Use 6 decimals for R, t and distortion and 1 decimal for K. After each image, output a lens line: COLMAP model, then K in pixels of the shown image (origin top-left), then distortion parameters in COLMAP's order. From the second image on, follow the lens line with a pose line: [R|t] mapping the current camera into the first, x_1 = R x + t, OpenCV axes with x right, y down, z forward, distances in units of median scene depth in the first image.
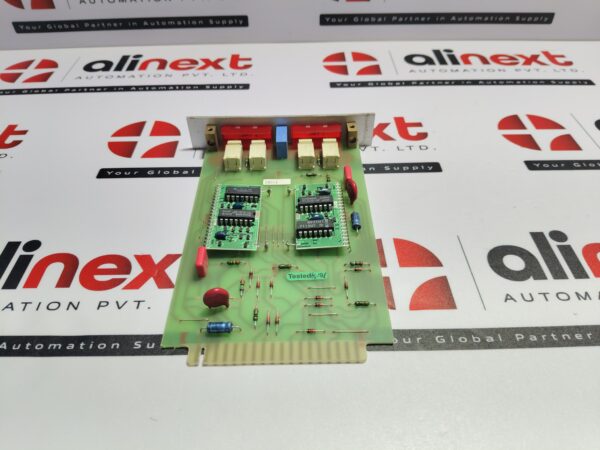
lens RADIAL K [[464.9, 0, 299.1], [0, 464.9, 222.9], [0, 0, 1]] dist [-0.012567, -0.071089]
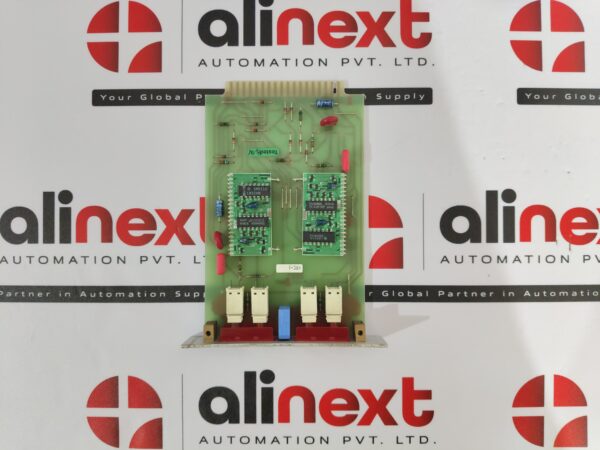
lens RADIAL K [[464.9, 0, 299.1], [0, 464.9, 224.8], [0, 0, 1]] dist [-0.012567, -0.071089]
pose [[0.999886, 0.012218, 0.008922, 0.015273], [-0.014862, 0.682921, 0.730341, -0.839850], [0.002831, -0.730390, 0.683024, 0.142720]]
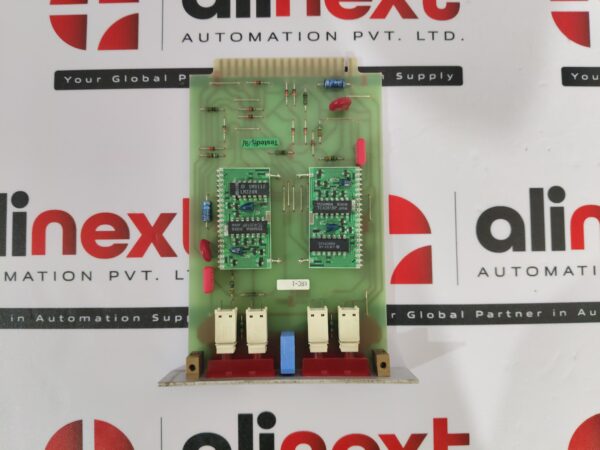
lens RADIAL K [[464.9, 0, 299.6], [0, 464.9, 223.0], [0, 0, 1]] dist [-0.012567, -0.071089]
pose [[0.999828, 0.005054, 0.017826, -0.003077], [-0.016088, 0.714039, 0.699922, -0.651448], [-0.009191, -0.700088, 0.713997, 0.281667]]
